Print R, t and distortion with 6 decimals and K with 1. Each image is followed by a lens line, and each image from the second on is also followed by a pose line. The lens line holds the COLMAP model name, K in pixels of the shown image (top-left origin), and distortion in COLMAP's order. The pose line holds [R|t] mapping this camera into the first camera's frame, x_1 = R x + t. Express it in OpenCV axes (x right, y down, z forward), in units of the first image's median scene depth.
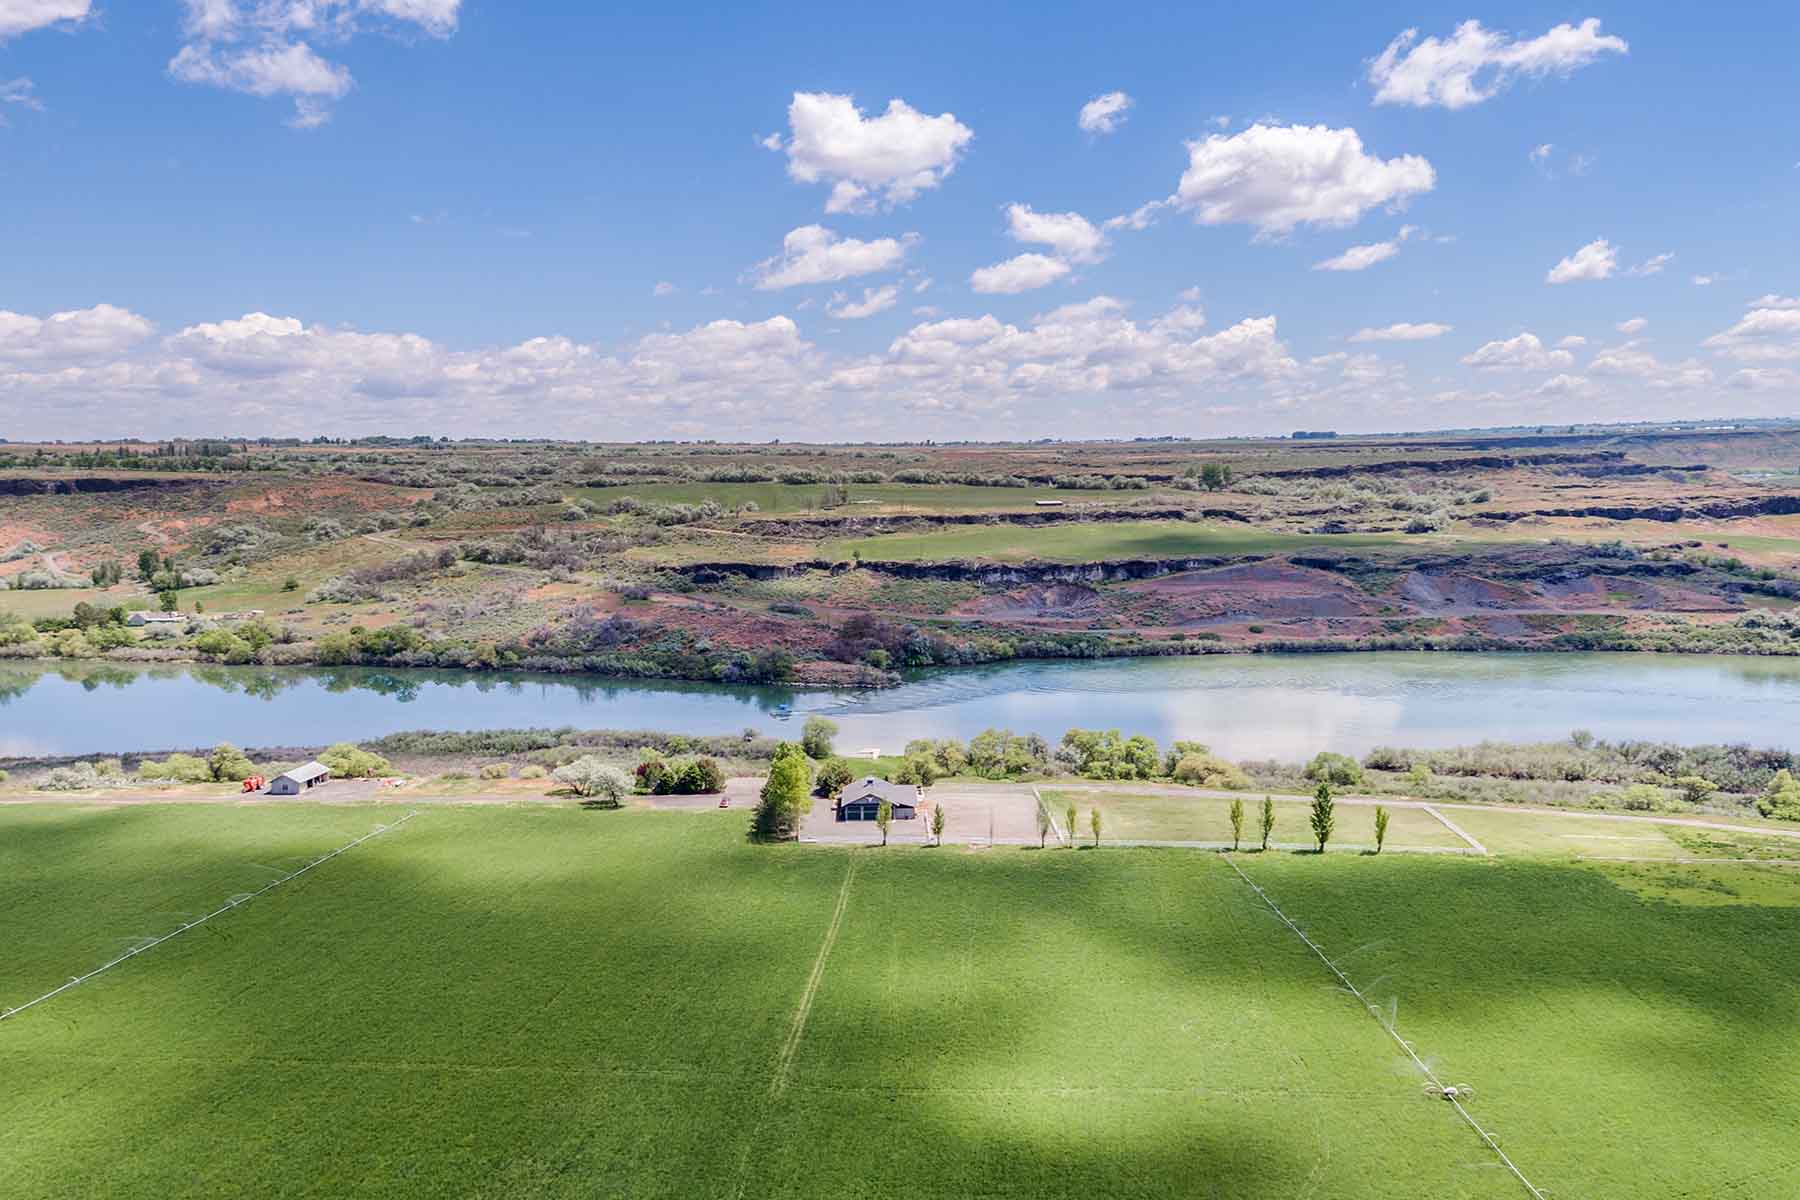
lens RADIAL K [[1550.6, 0, 877.2], [0, 1550.6, 641.0], [0, 0, 1]] dist [0.227807, -0.243910]
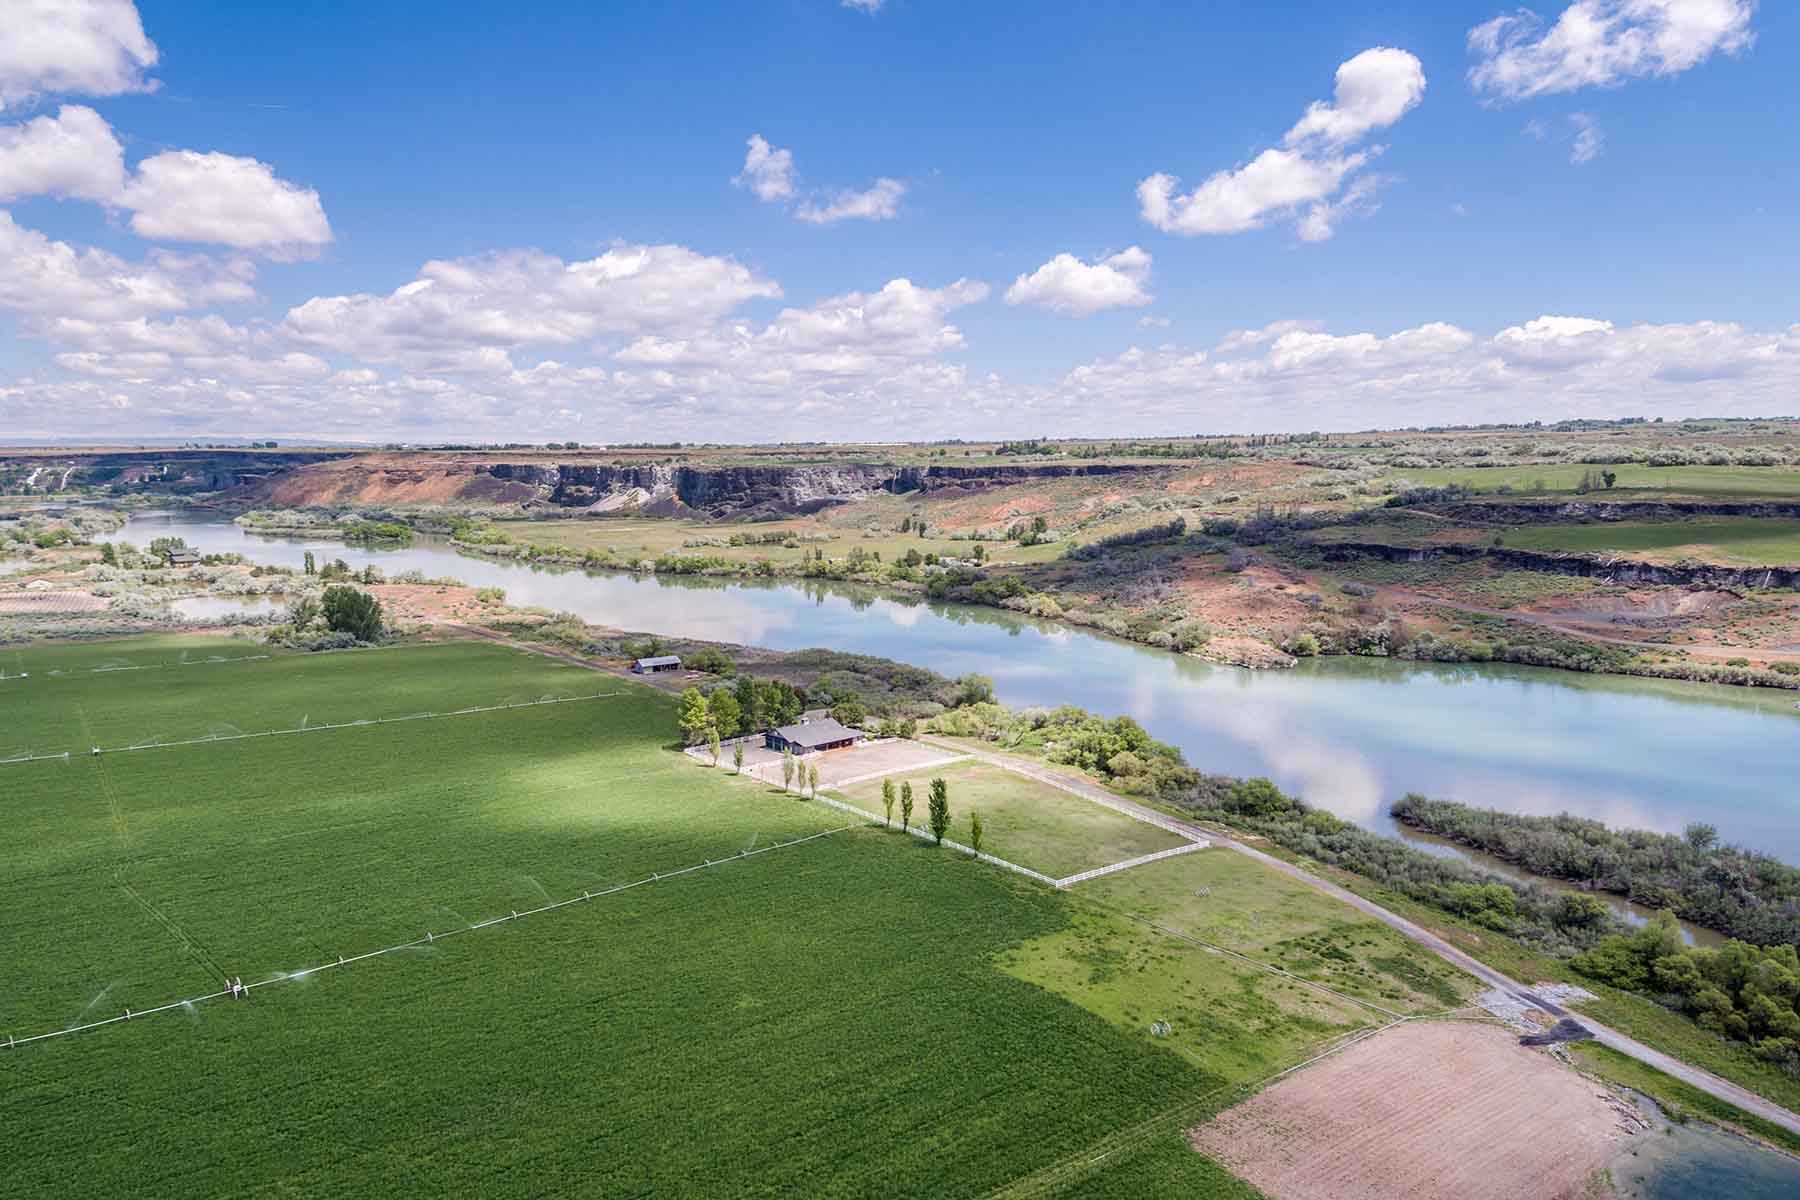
lens RADIAL K [[1258.3, 0, 907.2], [0, 1258.3, 604.9], [0, 0, 1]] dist [0.233820, -0.250057]
pose [[0.679956, 0.090766, -0.727614, 0.215274], [-0.082596, 0.995475, 0.046993, -0.015624], [0.728586, 0.028145, 0.684375, 0.109038]]
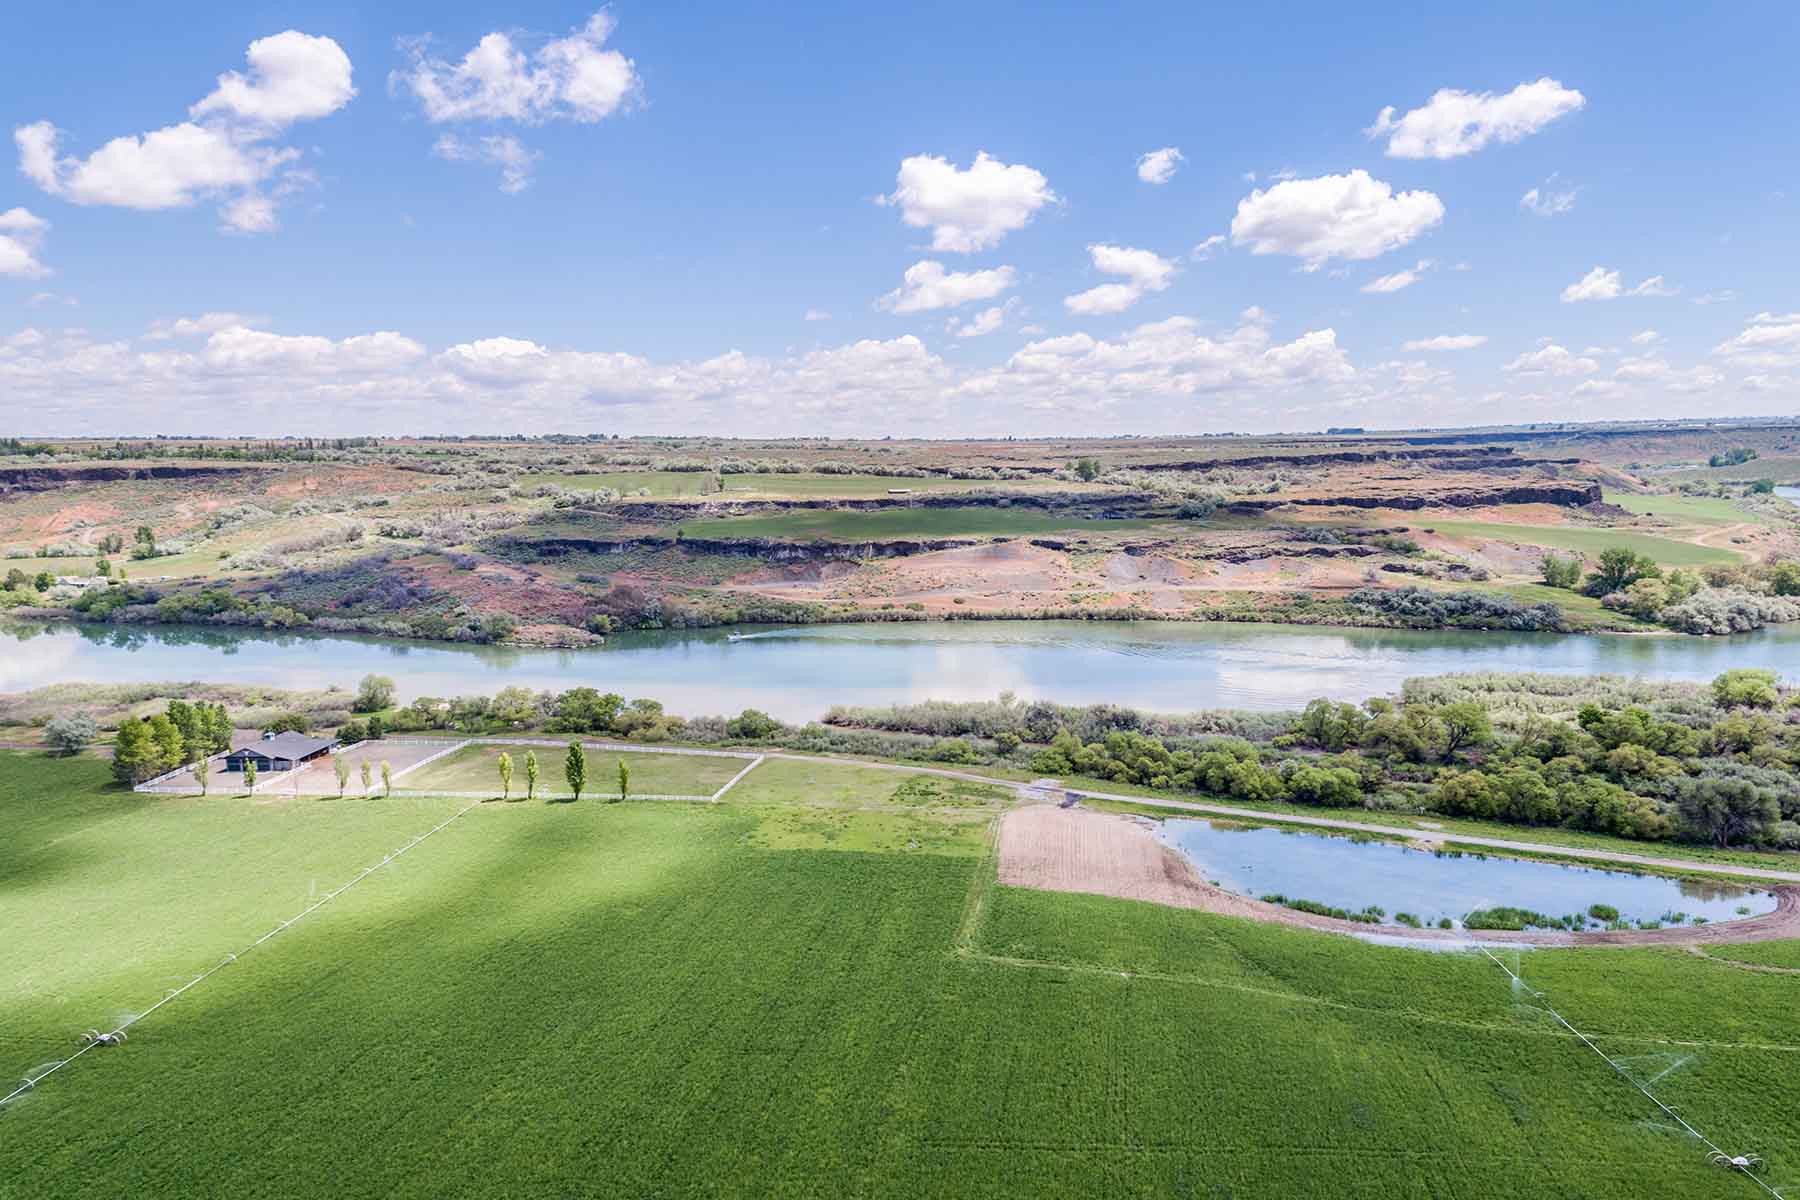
lens RADIAL K [[1258.3, 0, 907.2], [0, 1258.3, 604.9], [0, 0, 1]] dist [0.233820, -0.250057]
pose [[0.997597, 0.009371, -0.068640, 0.146806], [-0.009080, 0.999948, 0.004563, -0.004279], [0.068680, -0.003928, 0.997631, 0.024194]]
